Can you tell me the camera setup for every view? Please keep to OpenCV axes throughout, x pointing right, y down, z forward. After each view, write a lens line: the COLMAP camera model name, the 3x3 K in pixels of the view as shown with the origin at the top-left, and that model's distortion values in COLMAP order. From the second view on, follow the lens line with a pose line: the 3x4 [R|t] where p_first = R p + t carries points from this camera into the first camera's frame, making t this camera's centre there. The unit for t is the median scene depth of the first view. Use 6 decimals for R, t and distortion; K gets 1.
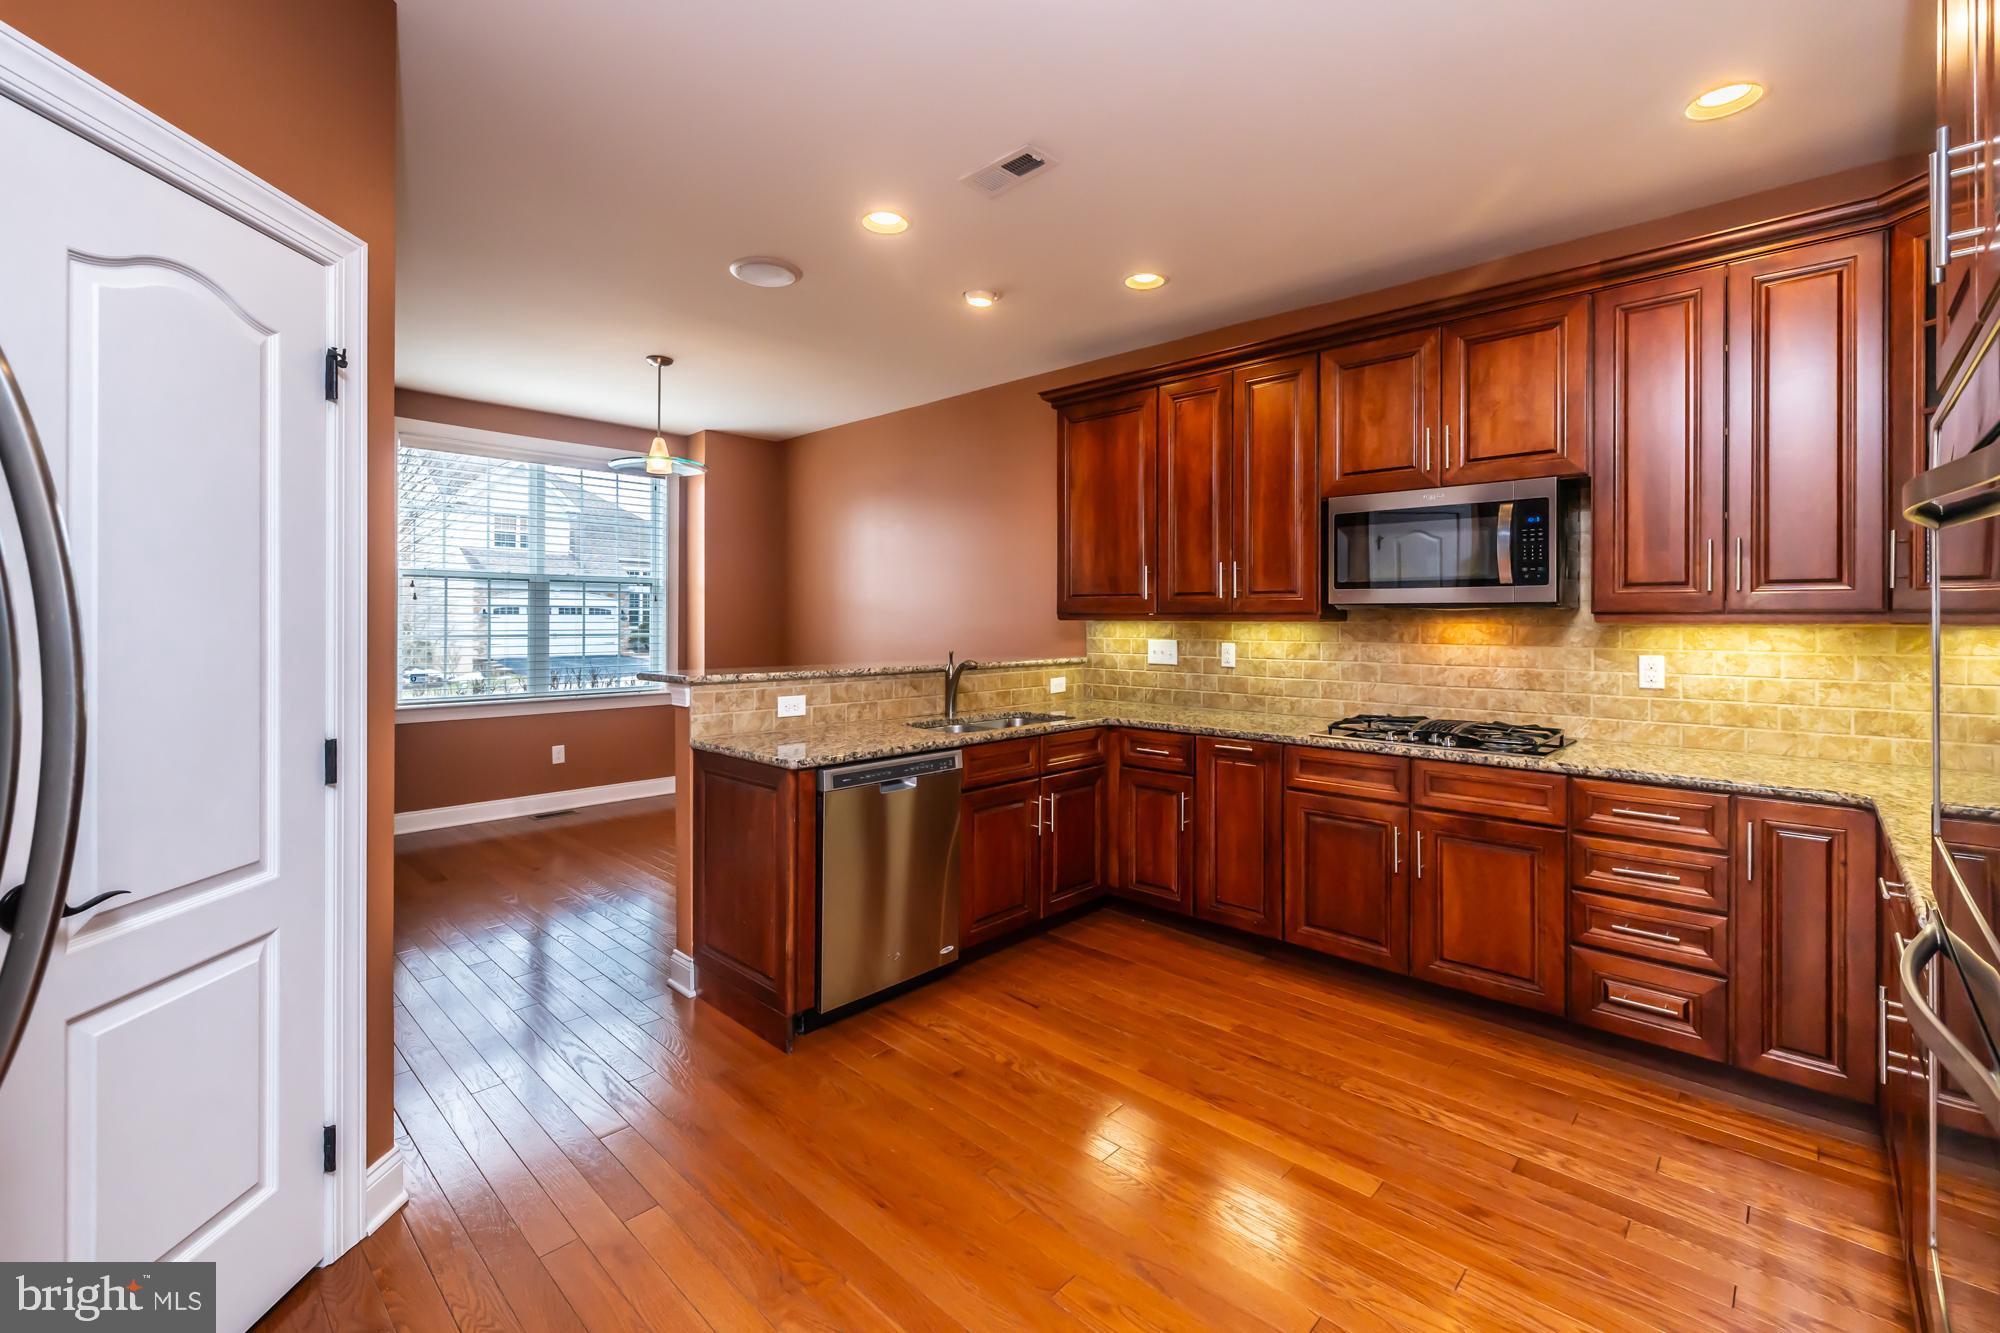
lens RADIAL K [[845.8, 0, 1029.0], [0, 845.8, 617.6], [0, 0, 1]] dist [-0.000731, 0.000443]
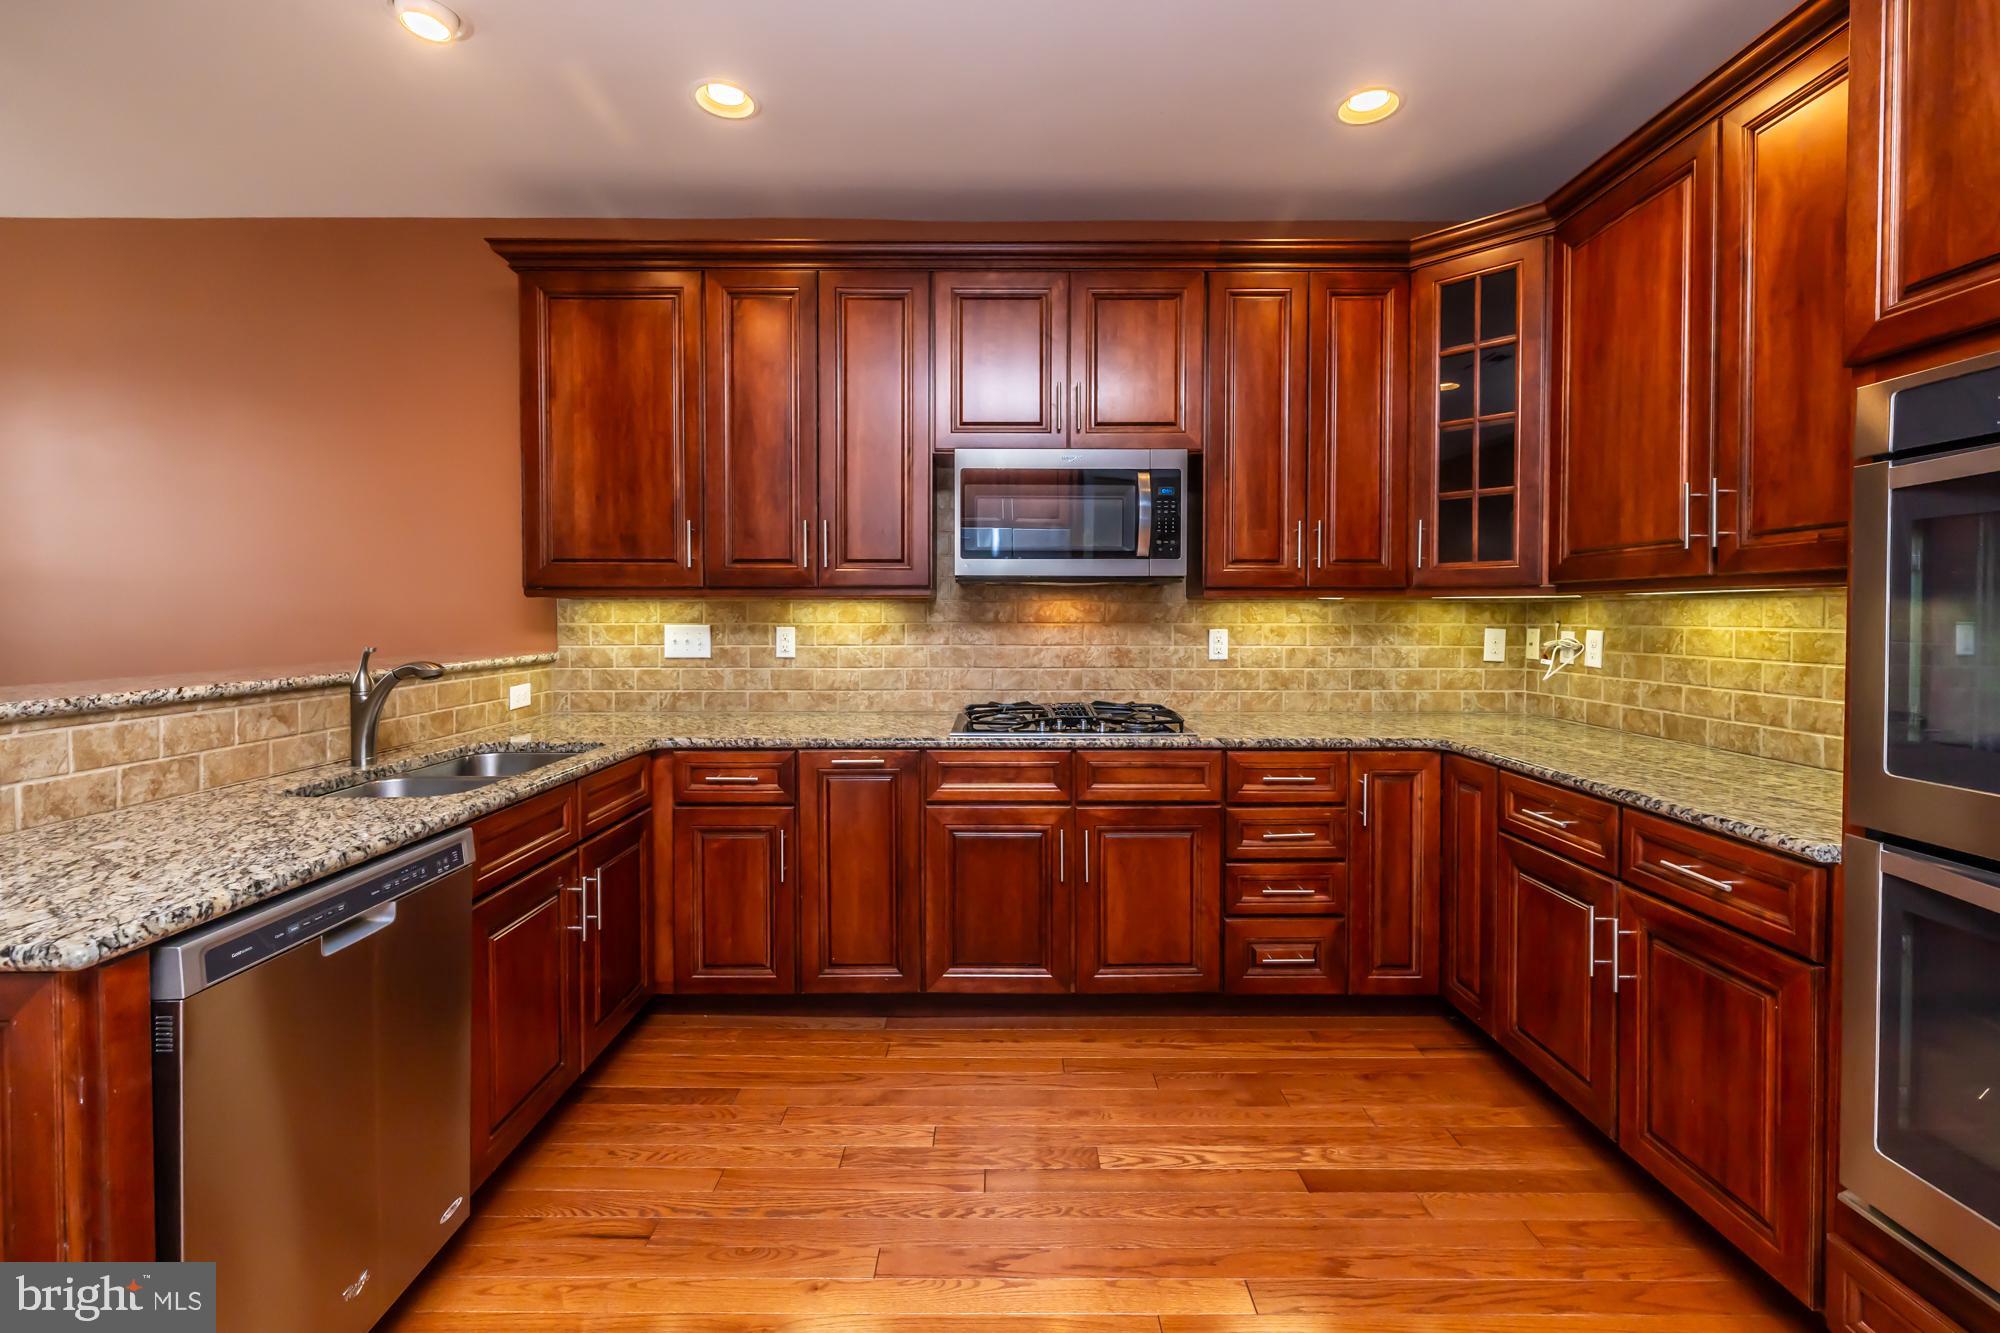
lens RADIAL K [[845.8, 0, 1003.6], [0, 845.8, 628.5], [0, 0, 1]] dist [-0.000731, 0.000443]
pose [[0.741664, -0.016535, 0.670568, -0.179297], [0.001769, 0.999741, 0.022695, 0.017789], [-0.670769, -0.015646, 0.741501, 0.363321]]
